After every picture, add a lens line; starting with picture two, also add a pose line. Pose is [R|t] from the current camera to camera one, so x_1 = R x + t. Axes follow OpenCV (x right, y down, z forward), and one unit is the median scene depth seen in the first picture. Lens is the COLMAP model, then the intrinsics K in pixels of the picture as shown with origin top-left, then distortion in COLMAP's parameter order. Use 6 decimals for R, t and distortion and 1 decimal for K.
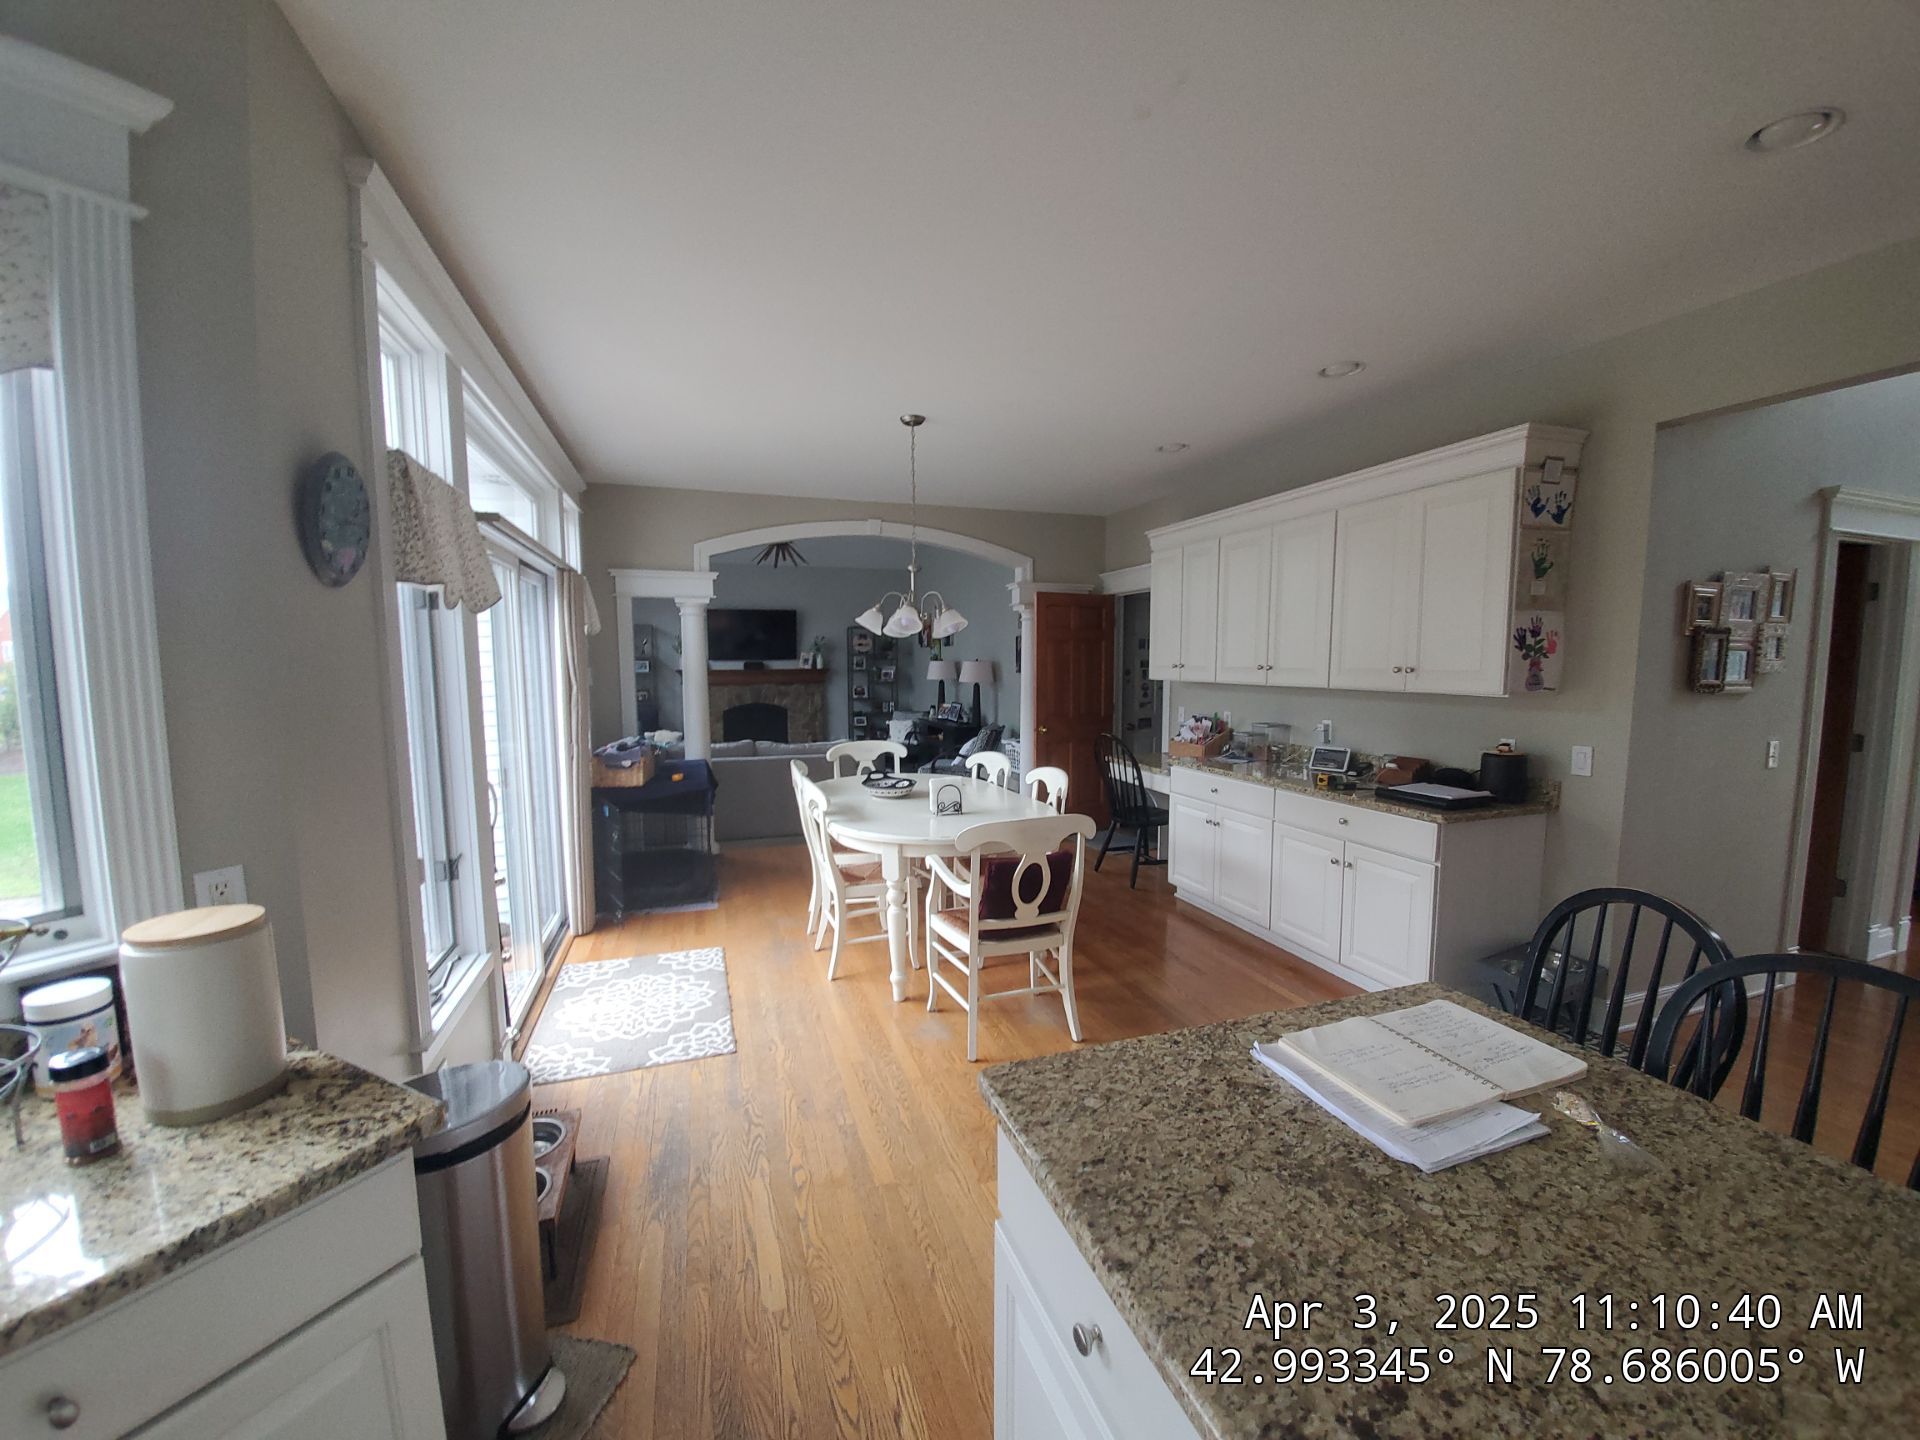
lens RADIAL K [[757.3, 0, 960.7], [0, 757.3, 736.1], [0, 0, 1]] dist [0.003598, -0.012832]
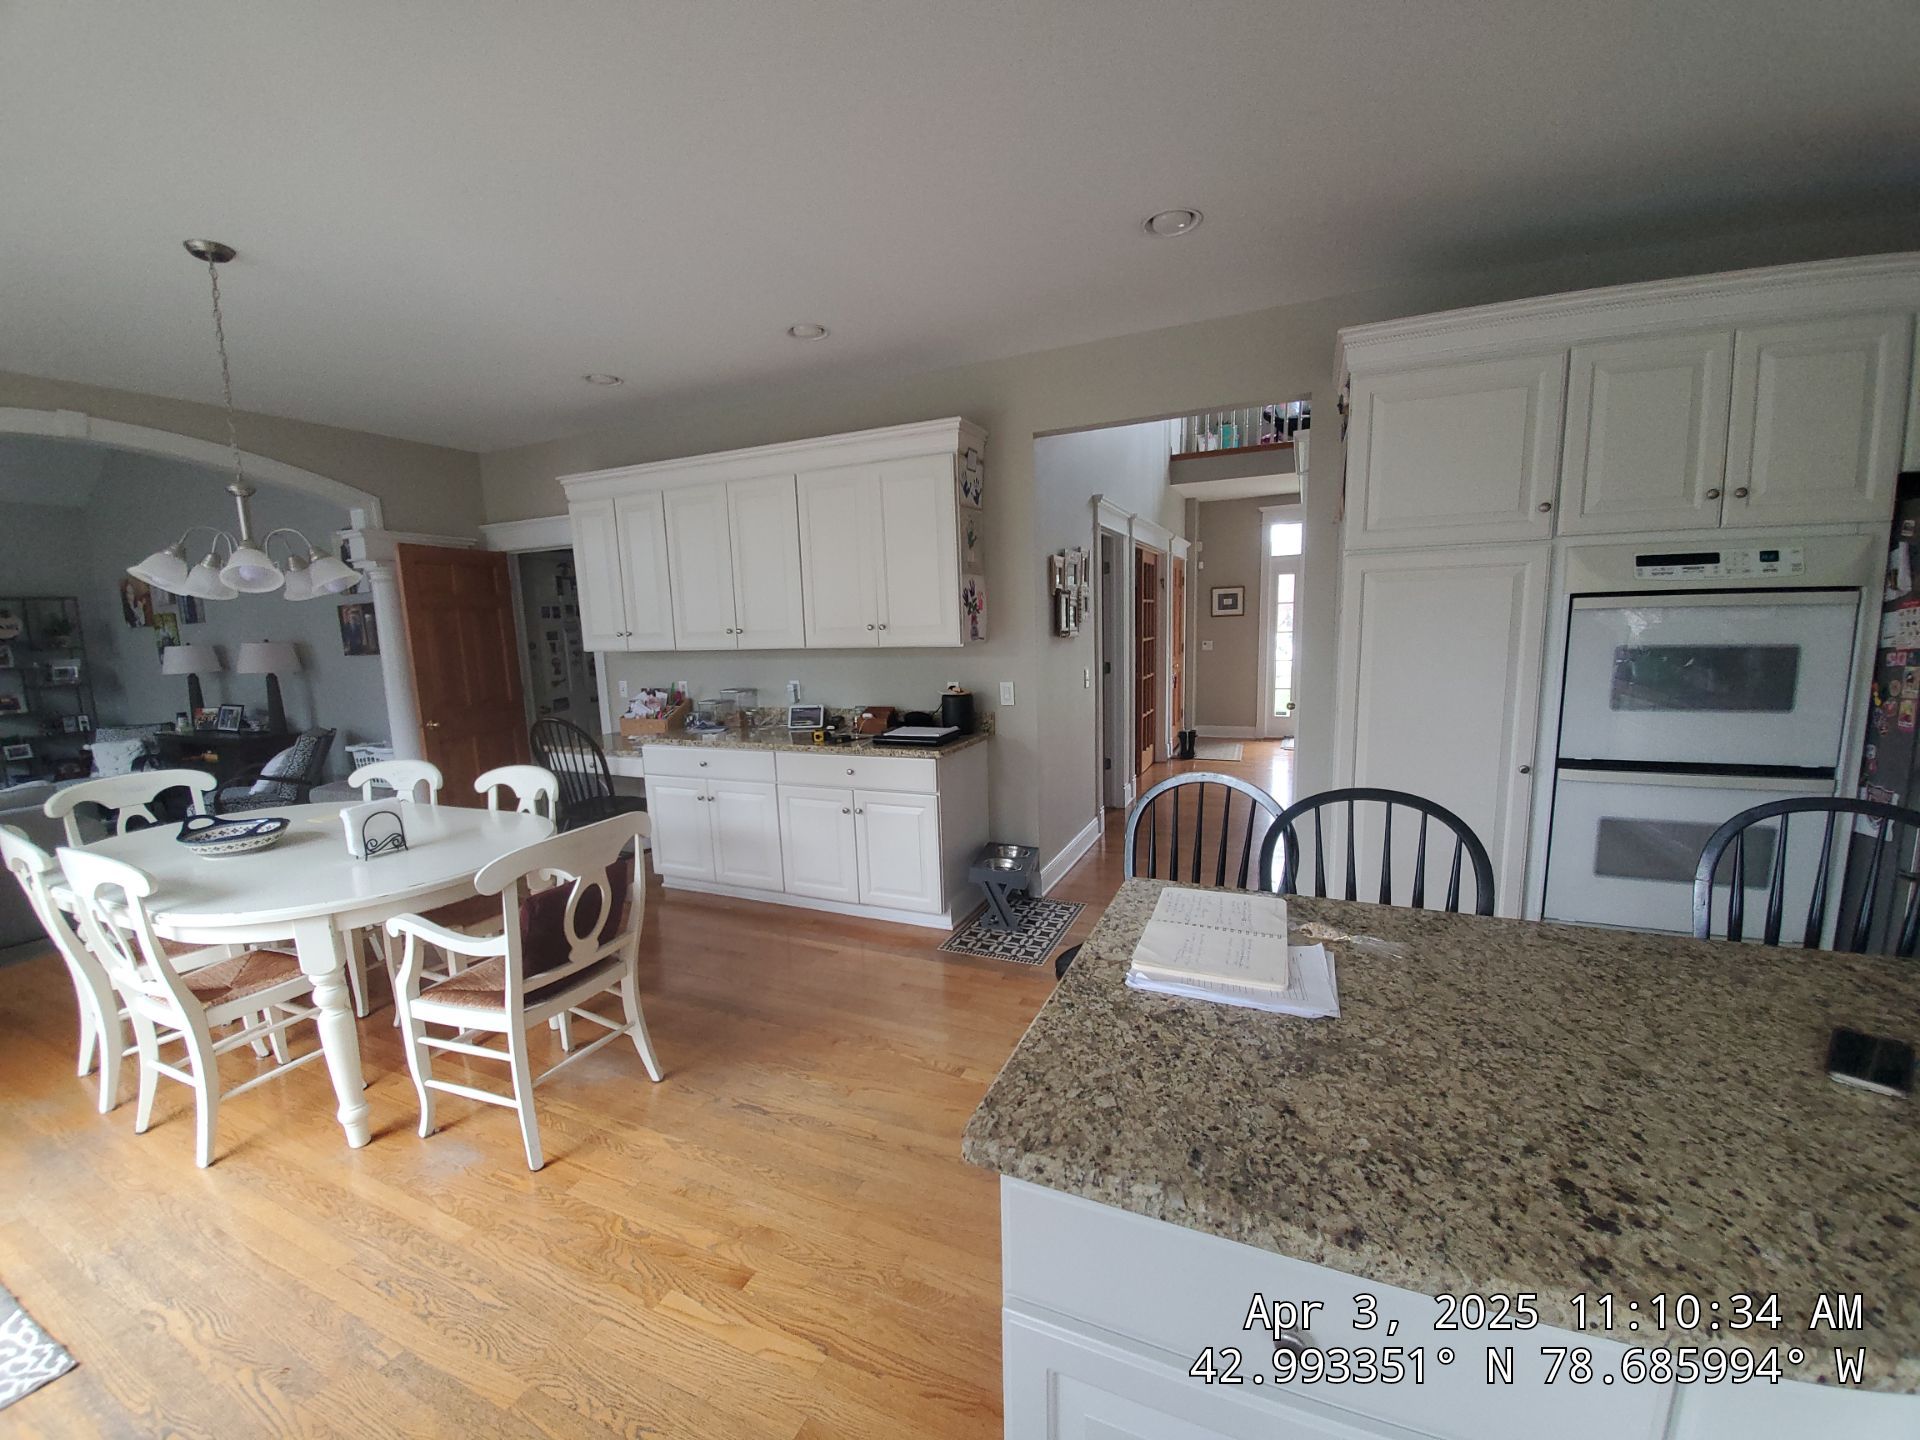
lens RADIAL K [[757.3, 0, 961.4], [0, 757.3, 736.3], [0, 0, 1]] dist [0.003598, -0.012832]
pose [[0.679775, -0.126852, 0.722367, -0.154201], [0.101878, 0.991712, 0.078279, -0.004138], [-0.726310, 0.020381, 0.687065, 0.156737]]
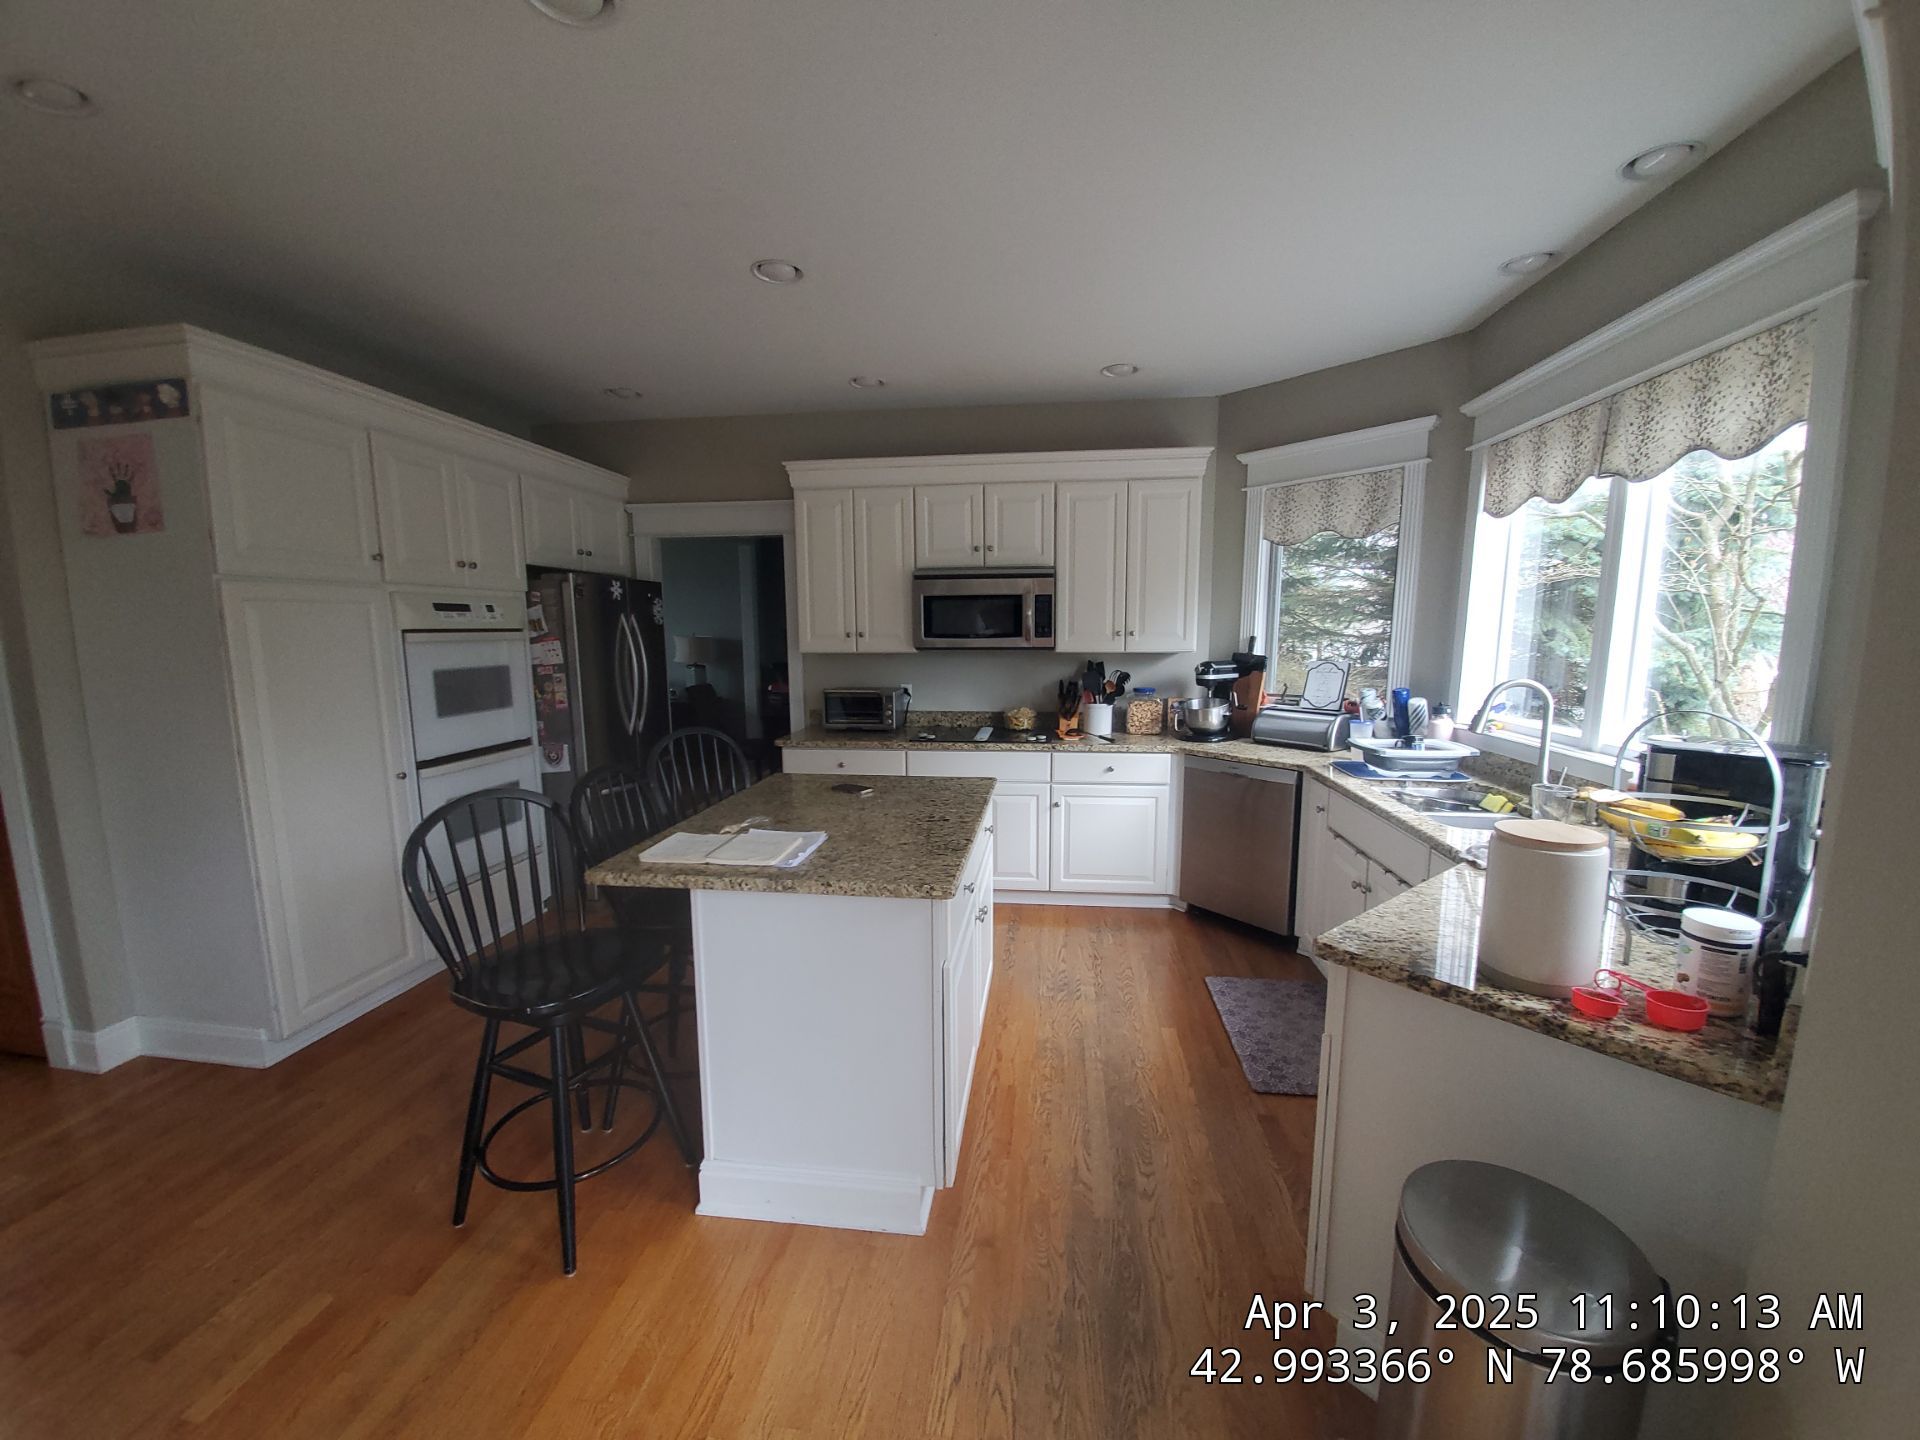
lens RADIAL K [[757.3, 0, 960.7], [0, 757.3, 735.0], [0, 0, 1]] dist [0.003598, -0.012832]
pose [[-0.898492, -0.052025, 0.435896, -0.214696], [0.054717, 0.971937, 0.228788, -0.070835], [-0.435566, 0.229416, -0.870431, 0.746606]]
